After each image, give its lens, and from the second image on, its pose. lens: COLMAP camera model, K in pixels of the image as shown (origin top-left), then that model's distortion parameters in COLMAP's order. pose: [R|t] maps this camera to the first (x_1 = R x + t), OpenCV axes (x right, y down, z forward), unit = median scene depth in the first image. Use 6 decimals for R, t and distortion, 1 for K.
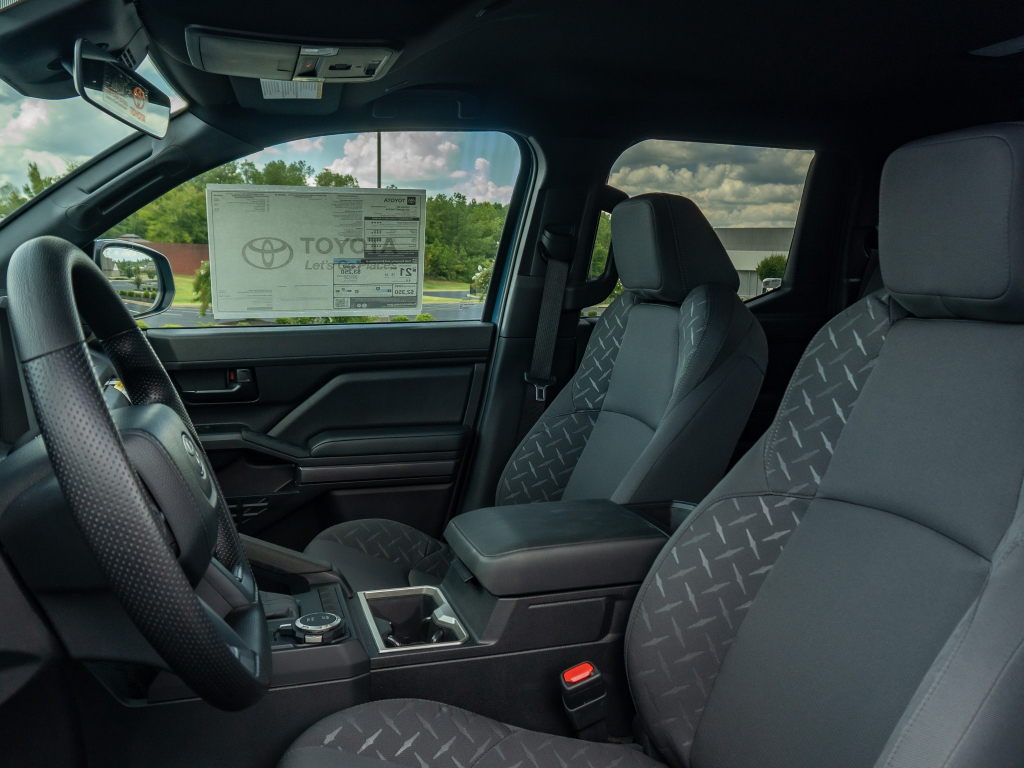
lens RADIAL K [[877.4, 0, 551.4], [0, 877.4, 377.1], [0, 0, 1]] dist [-0.016238, 0.007264]
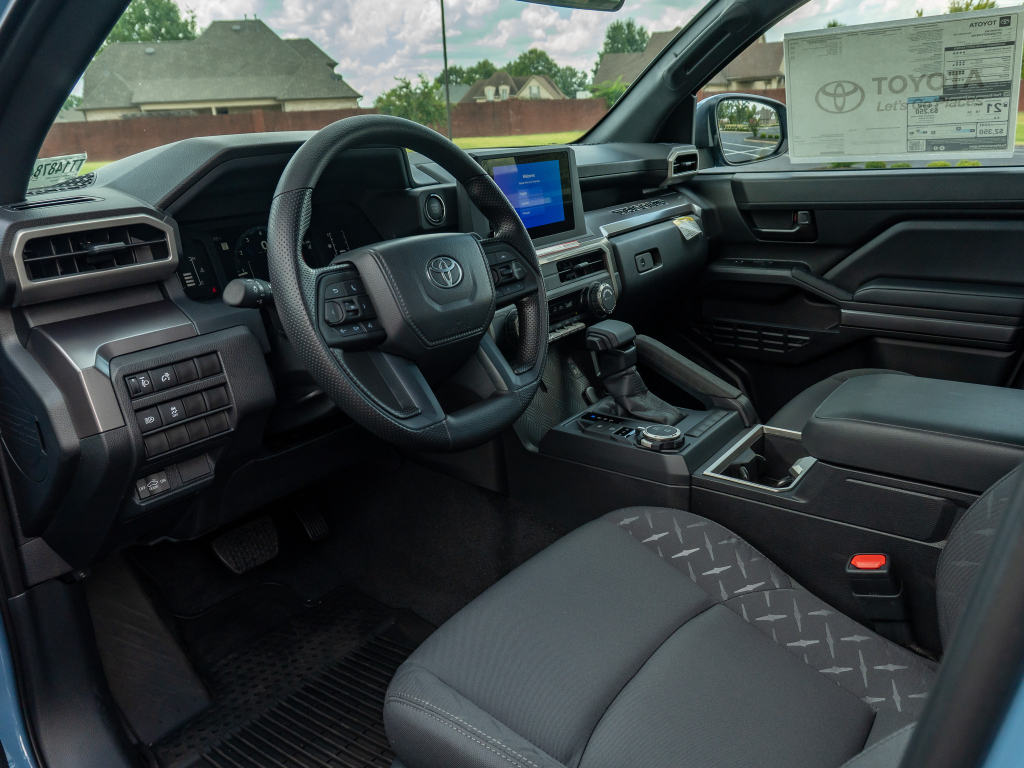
lens RADIAL K [[798.3, 0, 517.9], [0, 798.3, 377.3], [0, 0, 1]] dist [-0.009348, -0.008804]
pose [[0.558910, 0.210768, -0.801995, 0.280475], [-0.043417, 0.973270, 0.225523, -0.016429], [0.828091, -0.091227, 0.553121, 0.147313]]
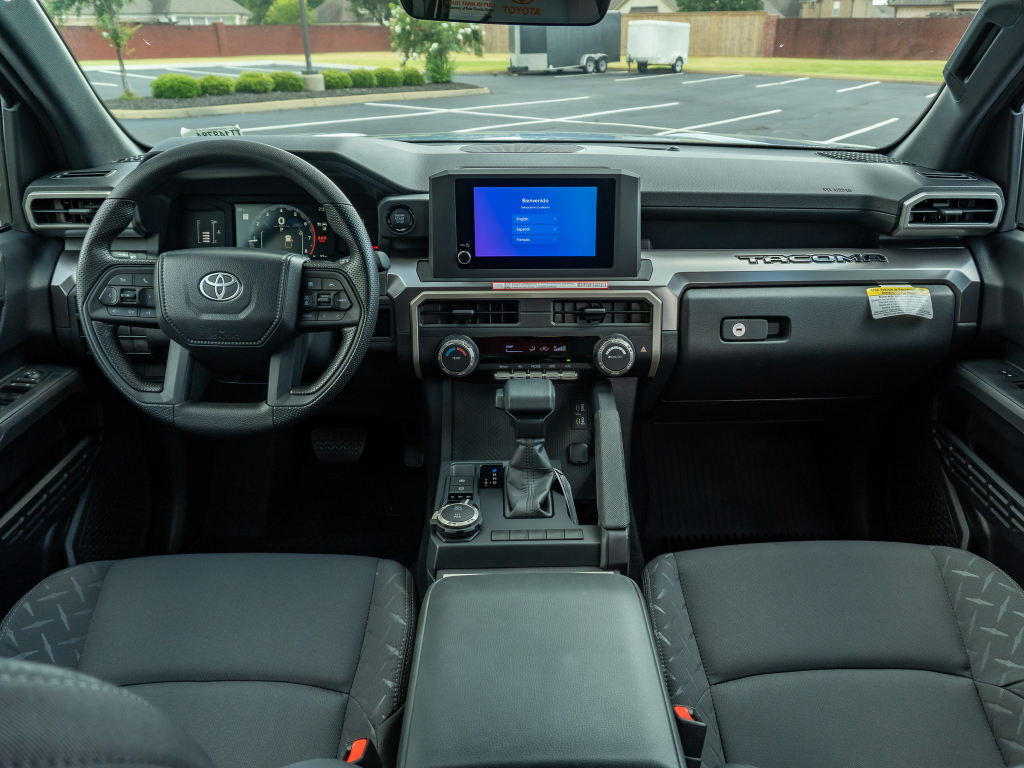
lens RADIAL K [[790.8, 0, 549.6], [0, 790.8, 384.7], [0, 0, 1]] dist [-0.020222, -0.001089]
pose [[-0.301429, 0.371721, -0.878046, 0.293305], [-0.122717, 0.898094, 0.422336, -0.169680], [0.945559, 0.235056, -0.225095, 0.755984]]
